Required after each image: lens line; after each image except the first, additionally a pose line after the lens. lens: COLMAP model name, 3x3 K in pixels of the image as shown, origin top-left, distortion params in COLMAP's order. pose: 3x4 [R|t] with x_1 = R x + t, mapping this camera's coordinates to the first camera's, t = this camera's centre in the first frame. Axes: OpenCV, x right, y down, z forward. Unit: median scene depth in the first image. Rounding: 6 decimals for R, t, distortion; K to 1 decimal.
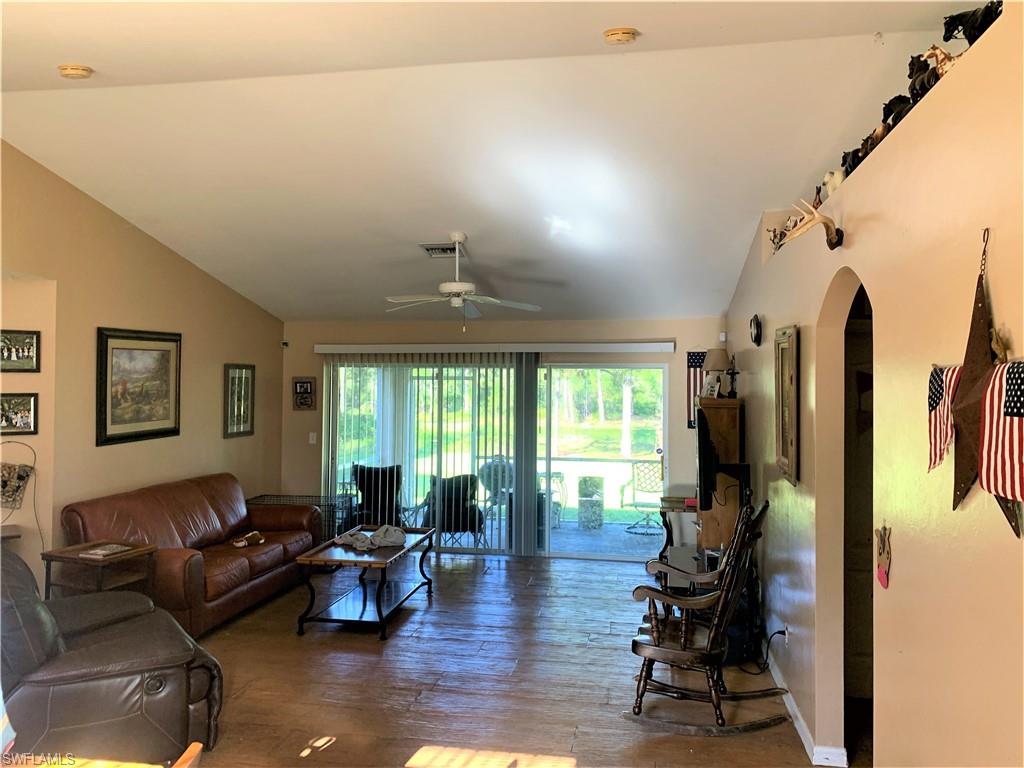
lens RADIAL K [[784.5, 0, 514.1], [0, 784.5, 379.6], [0, 0, 1]] dist [0.010755, -0.020271]
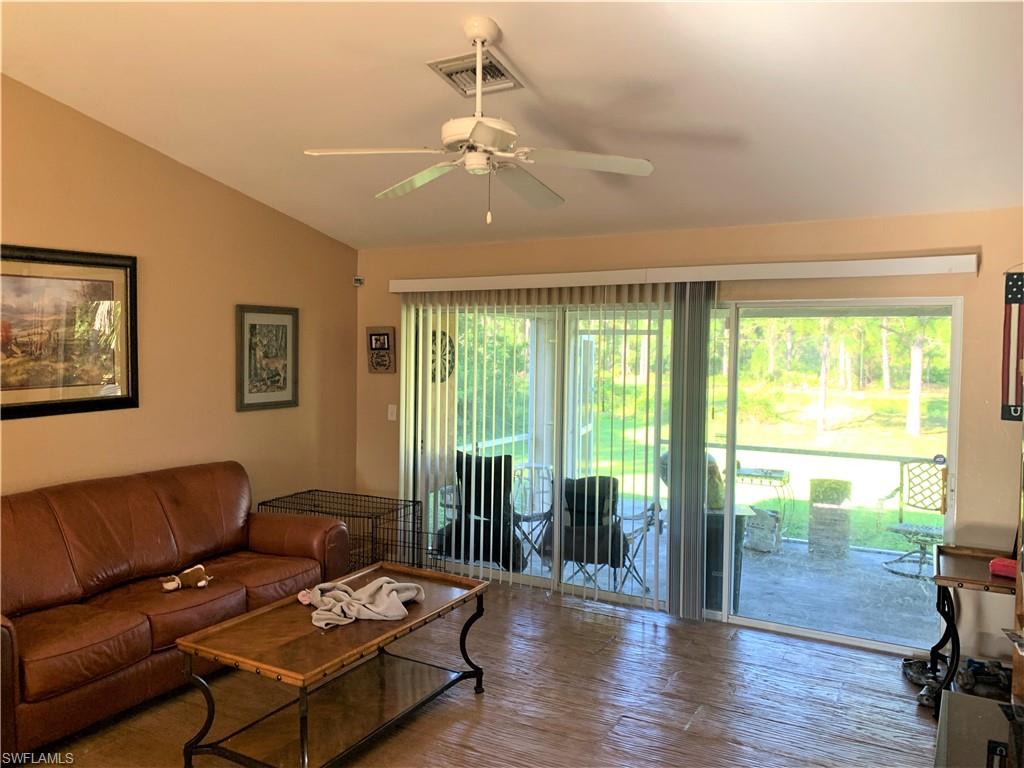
lens RADIAL K [[784.5, 0, 503.8], [0, 784.5, 385.9], [0, 0, 1]] dist [0.010755, -0.020271]
pose [[0.940107, 0.022418, -0.340142, 0.082579], [-0.003338, 0.998393, 0.056579, 0.010124], [0.340863, -0.052055, 0.938671, 0.376421]]
